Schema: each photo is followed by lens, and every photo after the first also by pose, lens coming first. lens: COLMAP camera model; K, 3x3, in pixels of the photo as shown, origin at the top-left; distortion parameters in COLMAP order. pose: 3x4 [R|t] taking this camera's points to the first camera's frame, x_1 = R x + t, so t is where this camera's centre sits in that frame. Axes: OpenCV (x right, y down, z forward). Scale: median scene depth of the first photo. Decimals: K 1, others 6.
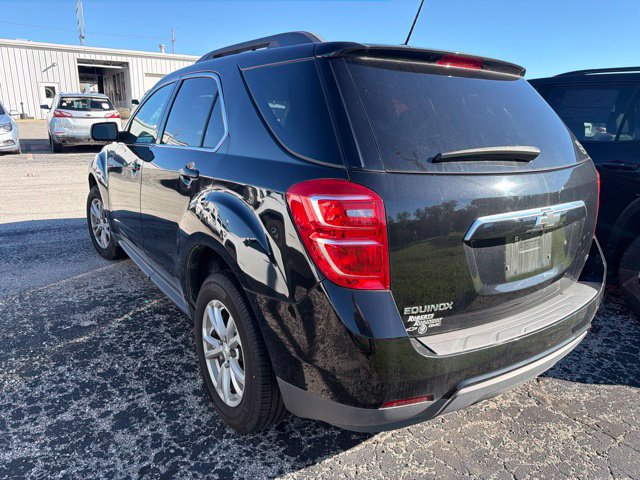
lens RADIAL K [[452.5, 0, 323.1], [0, 452.5, 244.7], [0, 0, 1]] dist [0.020286, -0.024395]
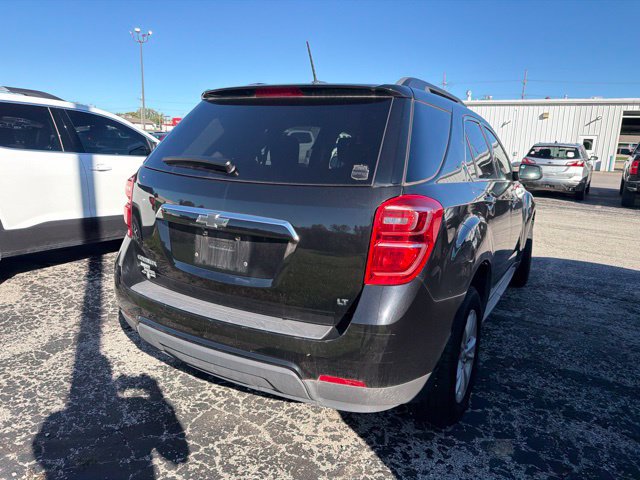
lens RADIAL K [[452.5, 0, 321.2], [0, 452.5, 238.8], [0, 0, 1]] dist [0.020286, -0.024395]
pose [[0.435660, 0.171981, -0.883529, 1.254401], [-0.279299, 0.958956, 0.048943, -0.111129], [0.855682, 0.225446, 0.465813, 0.550295]]
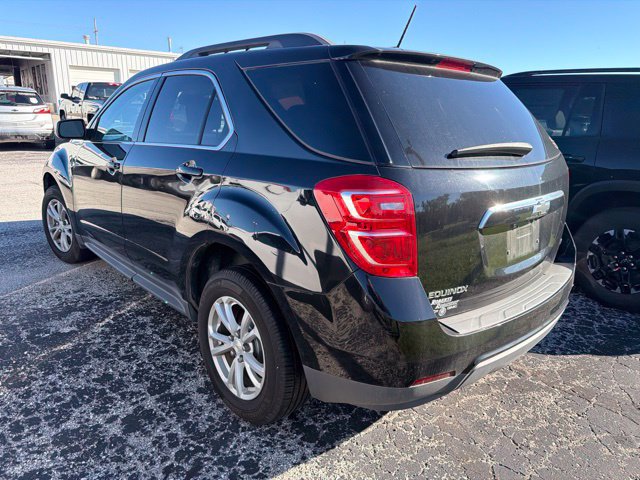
lens RADIAL K [[452.5, 0, 322.4], [0, 452.5, 240.9], [0, 0, 1]] dist [0.020286, -0.024395]
pose [[0.990611, -0.036431, 0.131767, -0.146328], [0.036097, 0.999336, 0.004917, 0.000820], [-0.131859, -0.000114, 0.991269, -0.030063]]
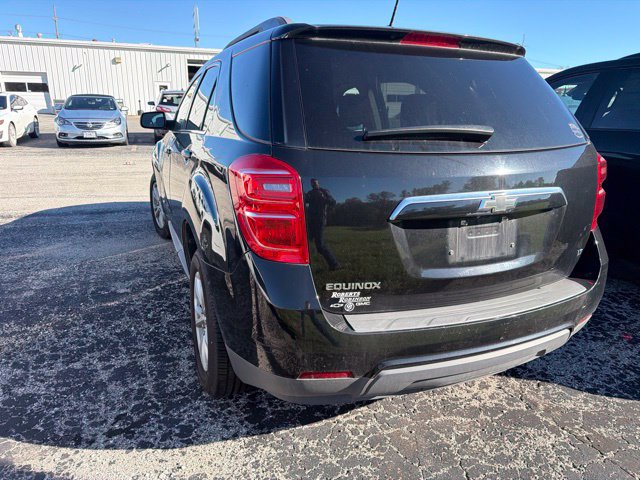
lens RADIAL K [[452.5, 0, 323.7], [0, 452.5, 244.0], [0, 0, 1]] dist [0.020286, -0.024395]
pose [[0.978244, 0.052223, -0.200778, 0.257096], [-0.050836, 0.998634, 0.012059, 0.026921], [0.201133, -0.001590, 0.979563, 0.003529]]
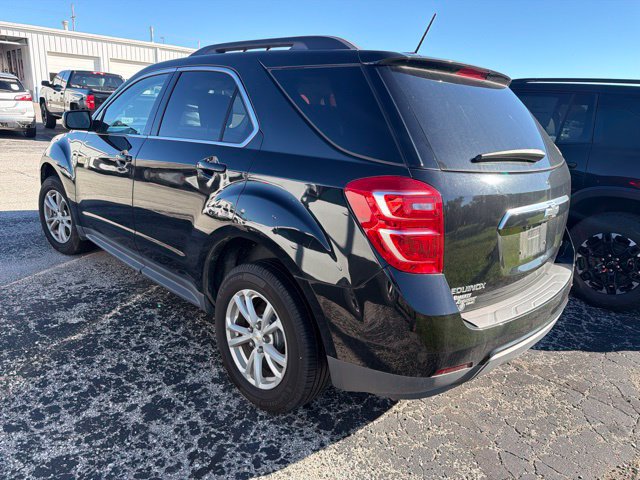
lens RADIAL K [[452.5, 0, 322.3], [0, 452.5, 243.9], [0, 0, 1]] dist [0.020286, -0.024395]
pose [[0.984021, -0.016781, 0.177261, -0.239180], [0.013670, 0.999731, 0.018757, -0.000346], [-0.177528, -0.016034, 0.983985, -0.052612]]
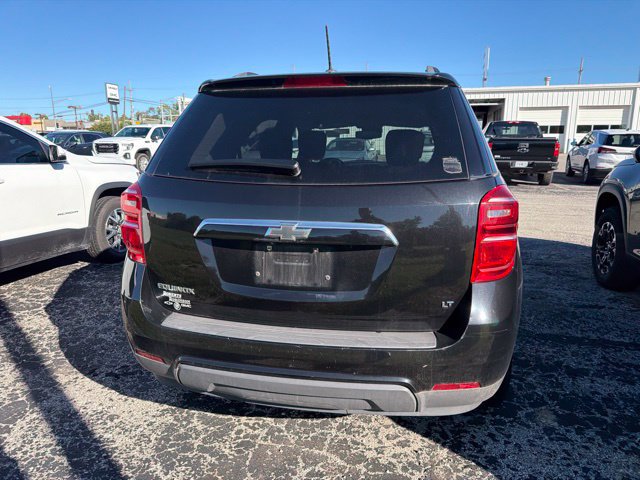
lens RADIAL K [[452.5, 0, 324.4], [0, 452.5, 244.8], [0, 0, 1]] dist [0.020286, -0.024395]
pose [[0.693030, 0.131983, -0.708725, 0.961660], [-0.181420, 0.983389, 0.005731, -0.038784], [0.697708, 0.124604, 0.705462, 0.283596]]
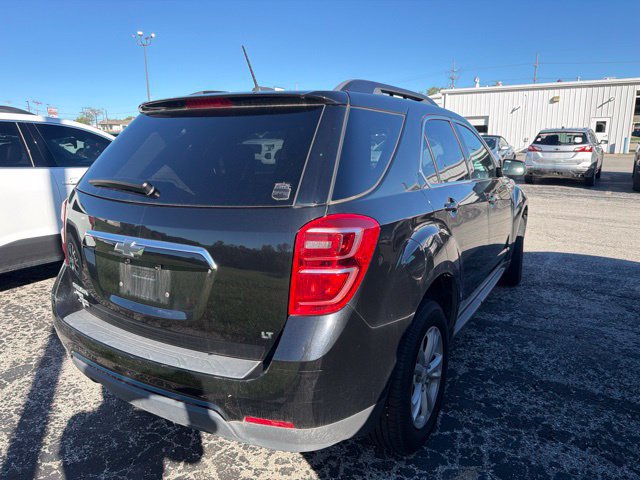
lens RADIAL K [[452.5, 0, 324.0], [0, 452.5, 239.5], [0, 0, 1]] dist [0.020286, -0.024395]
pose [[0.417338, 0.167035, -0.893268, 1.247812], [-0.238523, 0.968633, 0.069689, -0.199120], [0.876890, 0.183981, 0.444090, 0.712037]]
